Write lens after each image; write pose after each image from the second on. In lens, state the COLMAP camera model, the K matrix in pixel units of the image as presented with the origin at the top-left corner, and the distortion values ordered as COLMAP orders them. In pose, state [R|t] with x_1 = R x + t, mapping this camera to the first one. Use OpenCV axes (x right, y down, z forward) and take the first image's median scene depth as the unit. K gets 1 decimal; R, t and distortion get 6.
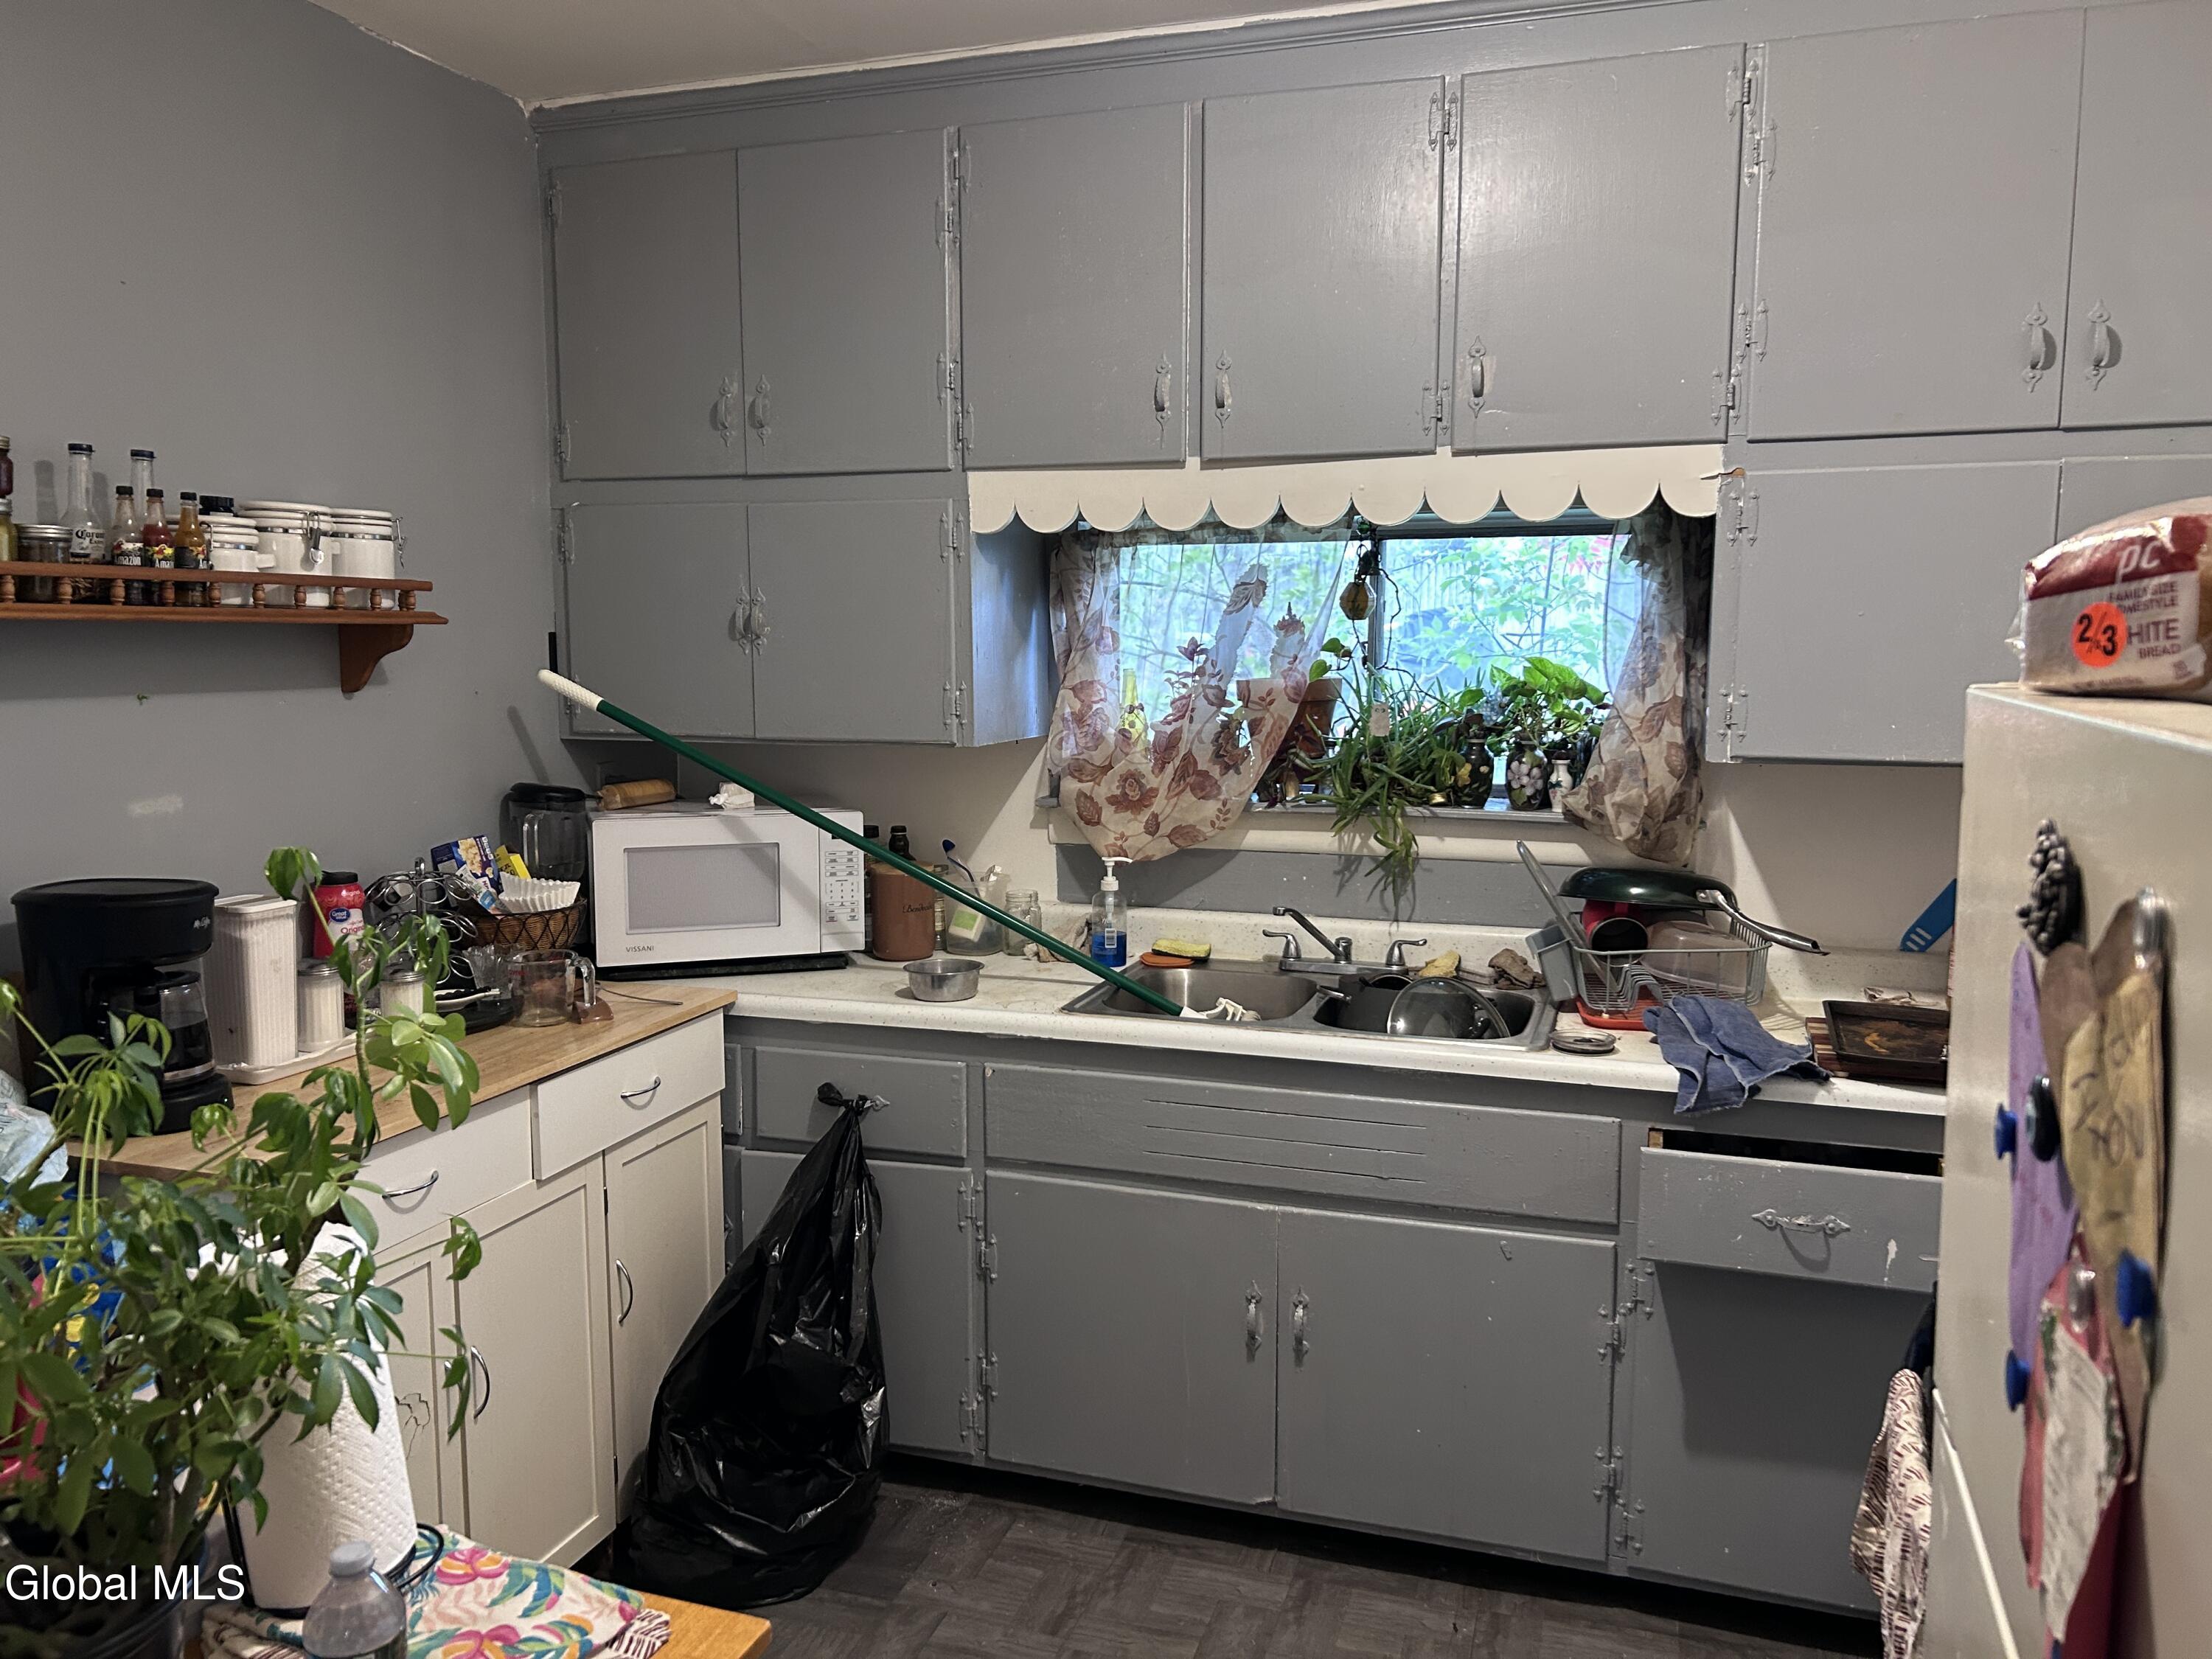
lens RADIAL K [[1693.9, 0, 1097.4], [0, 1693.9, 834.5], [0, 0, 1]] dist [0.051762, -0.084116]
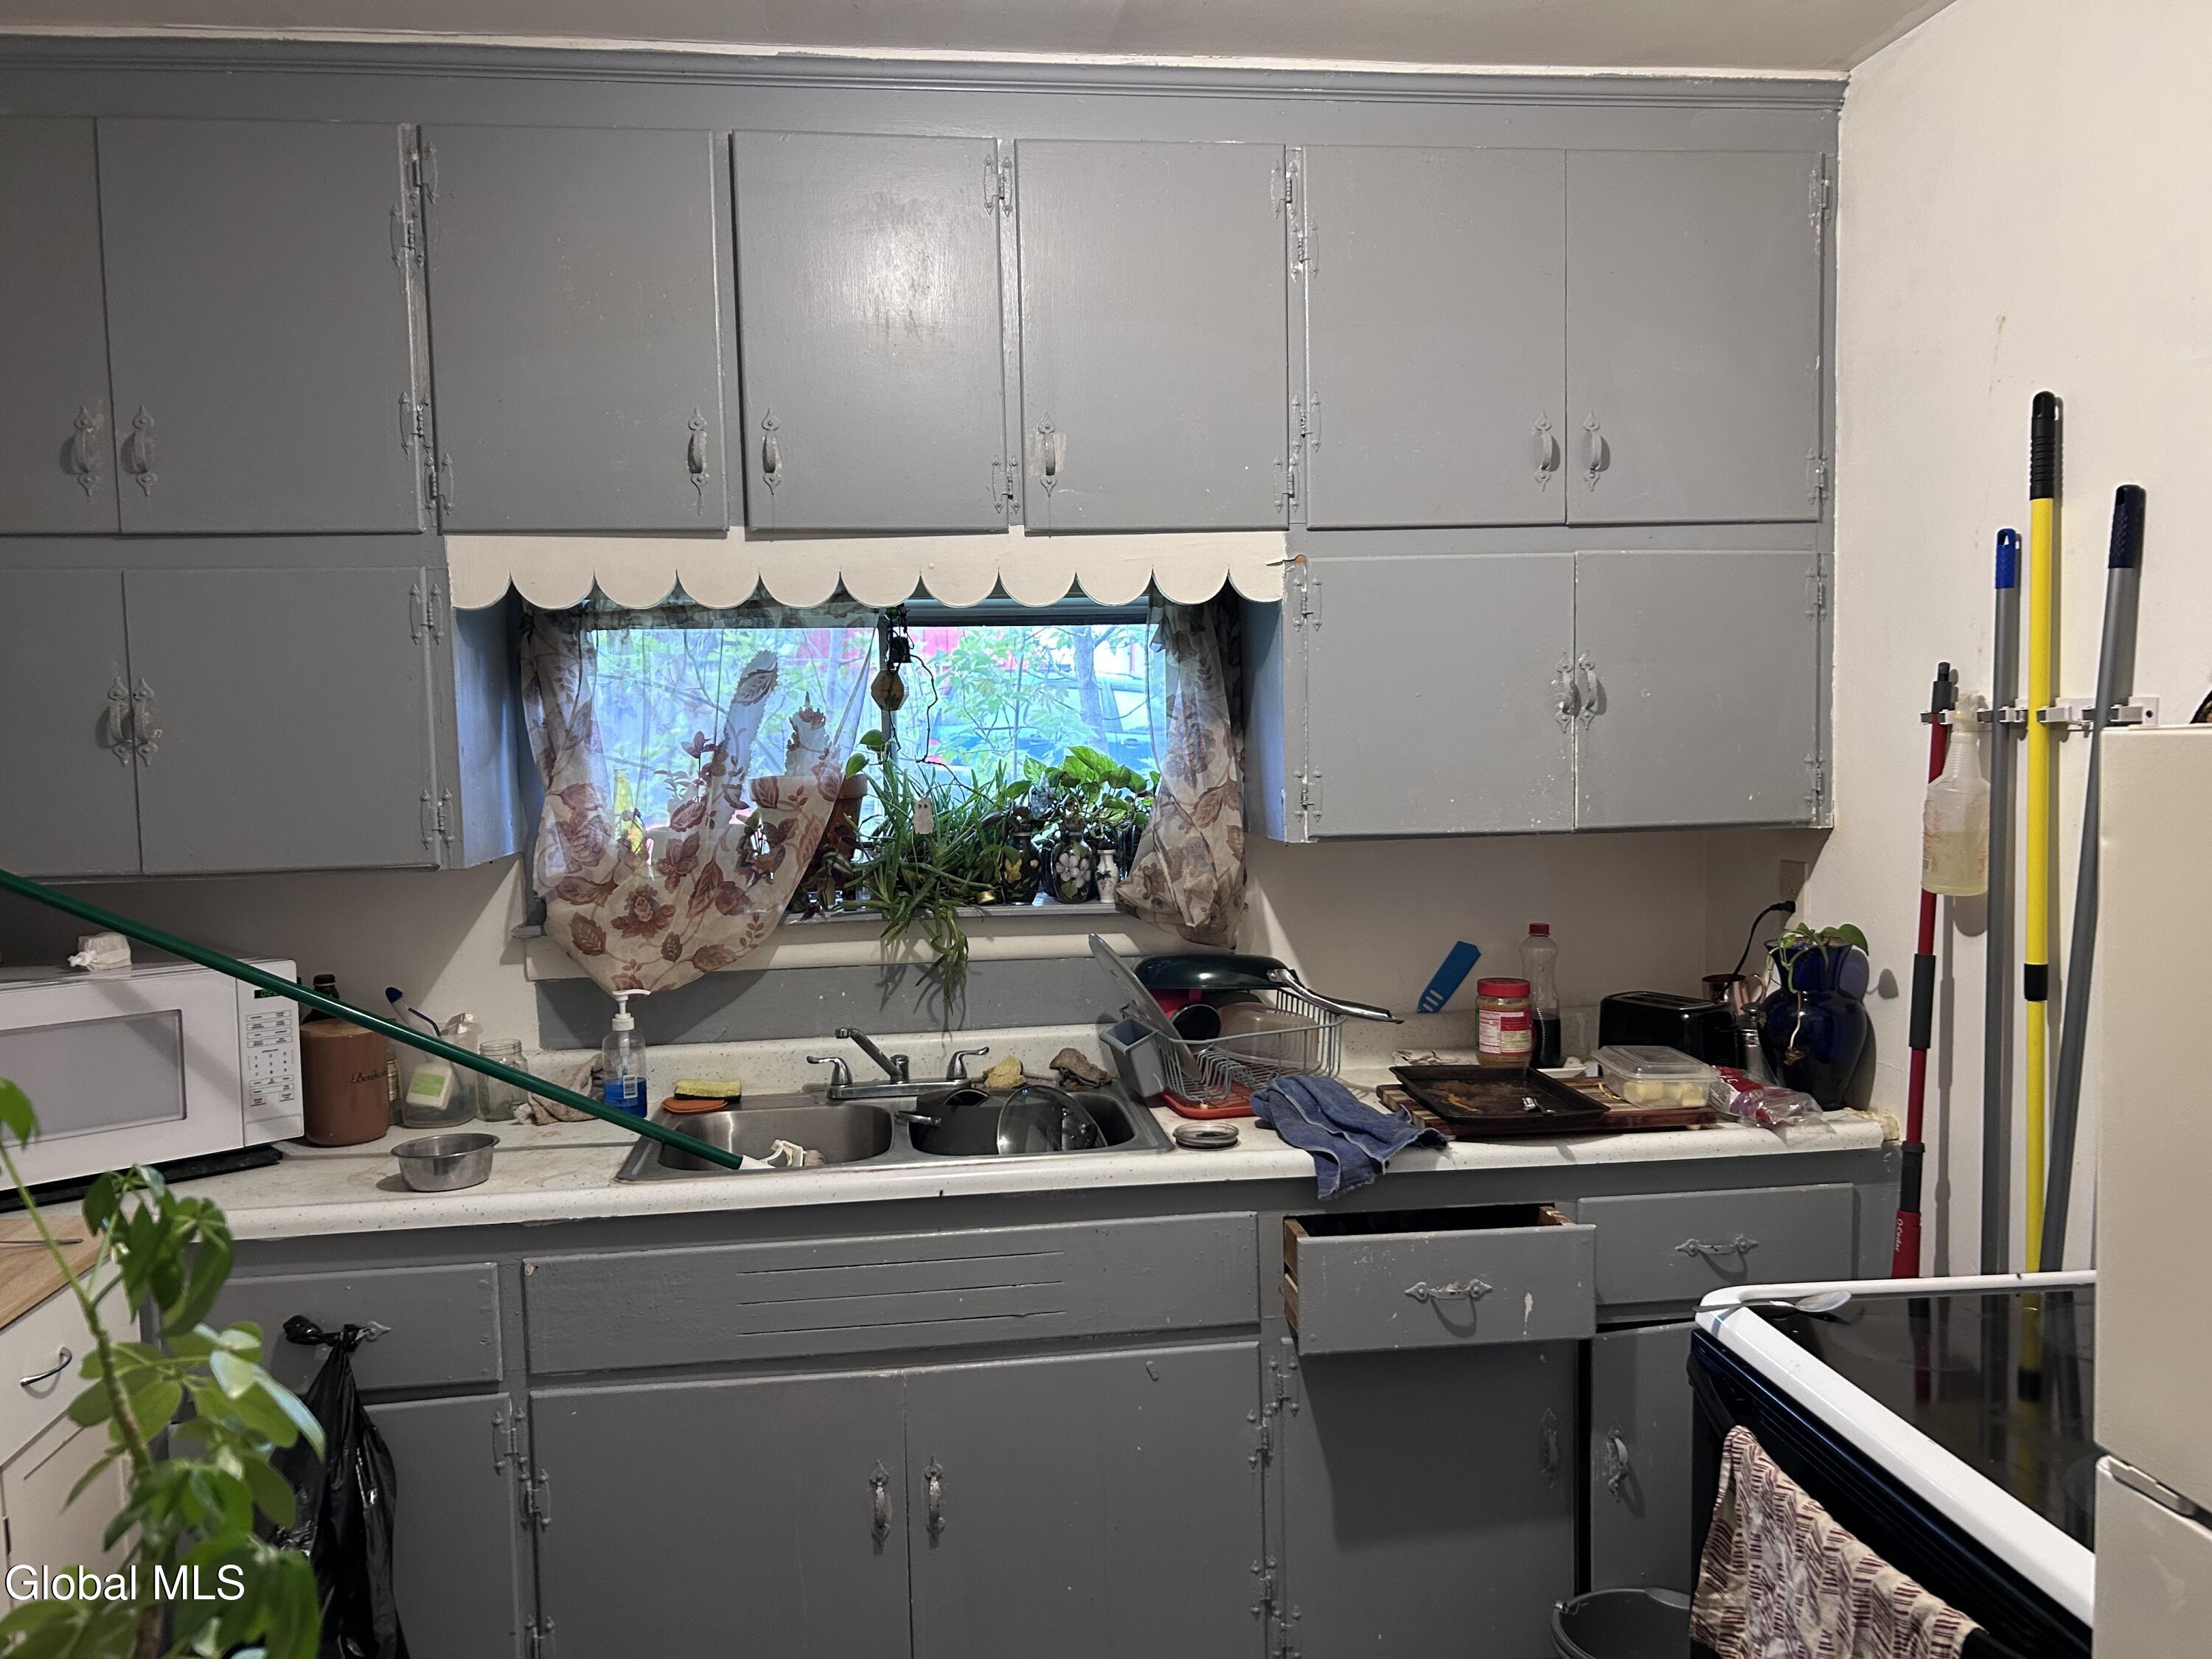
lens RADIAL K [[1693.9, 0, 1109.6], [0, 1693.9, 838.1], [0, 0, 1]] dist [0.051762, -0.084116]
pose [[0.896033, -0.047737, 0.441414, -0.162003], [0.073222, 0.996478, -0.040869, -0.010866], [-0.437909, 0.068941, 0.896372, 0.132225]]
